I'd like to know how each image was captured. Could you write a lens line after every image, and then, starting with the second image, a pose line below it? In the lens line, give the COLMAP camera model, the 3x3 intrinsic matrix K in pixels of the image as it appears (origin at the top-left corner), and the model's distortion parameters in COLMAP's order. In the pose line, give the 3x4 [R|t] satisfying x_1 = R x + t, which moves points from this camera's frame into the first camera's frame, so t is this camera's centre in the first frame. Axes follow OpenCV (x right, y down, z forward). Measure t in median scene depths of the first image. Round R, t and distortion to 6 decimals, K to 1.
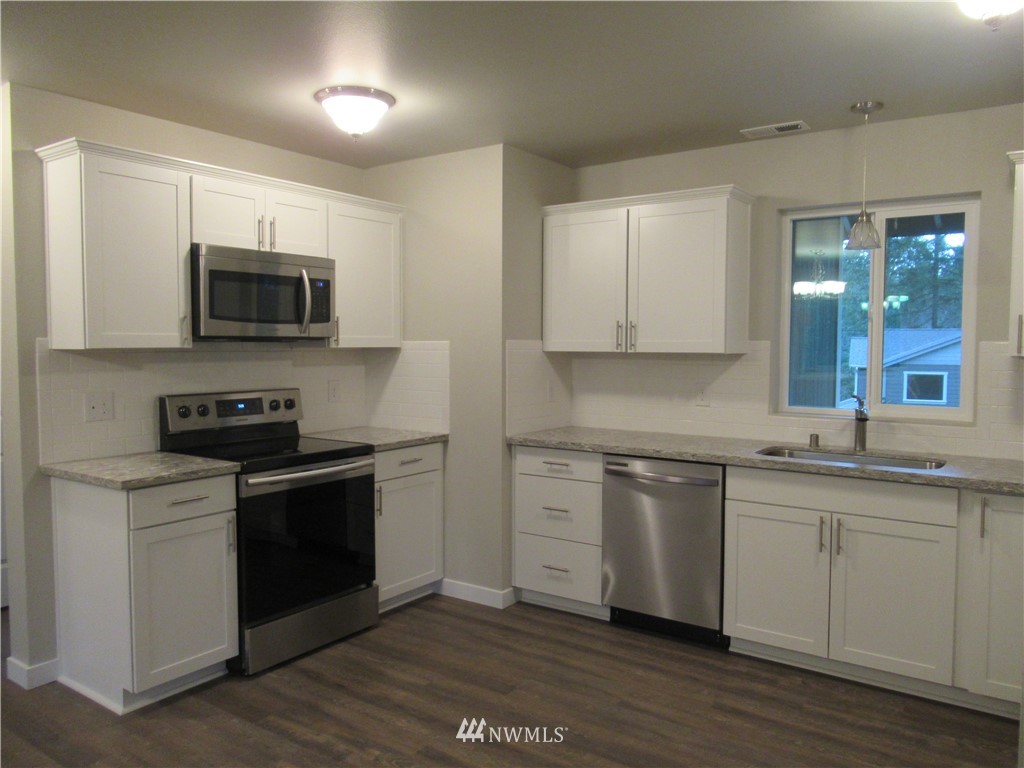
lens RADIAL K [[765.1, 0, 512.0], [0, 765.1, 384.0], [0, 0, 1]] dist [0.000195, -0.000049]
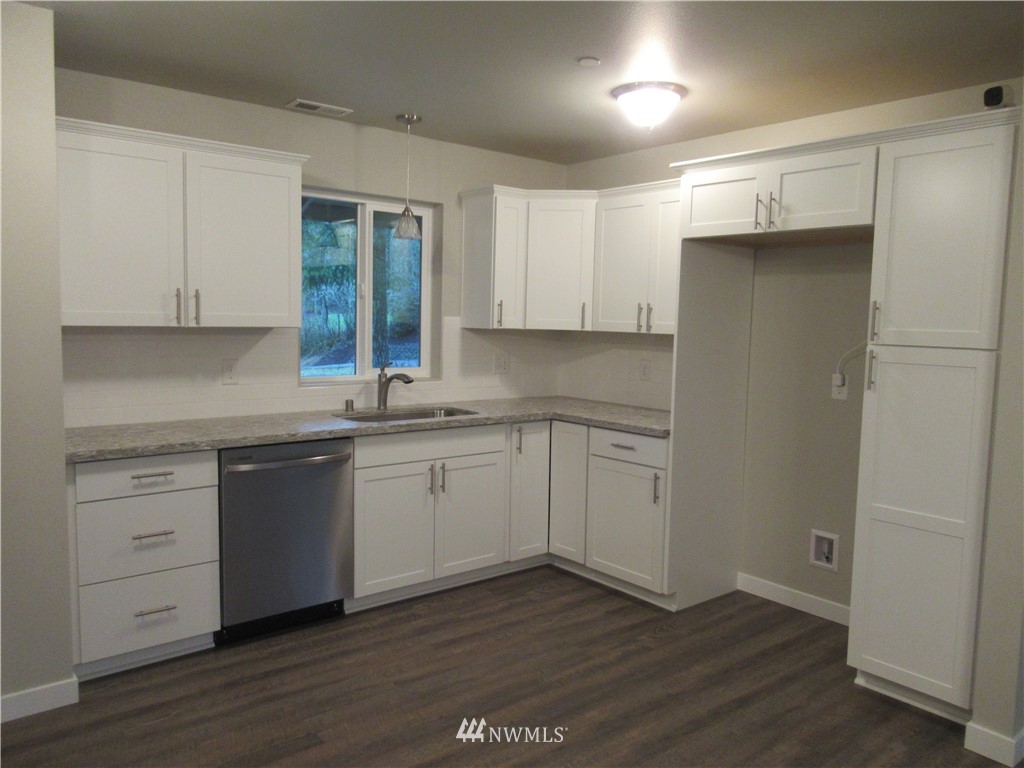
lens RADIAL K [[765.1, 0, 512.0], [0, 765.1, 384.0], [0, 0, 1]] dist [0.000195, -0.000049]
pose [[0.268871, -0.084080, 0.959499, -0.628122], [0.032856, 0.996403, 0.078107, -0.037401], [-0.962616, 0.010524, 0.270666, 0.497861]]
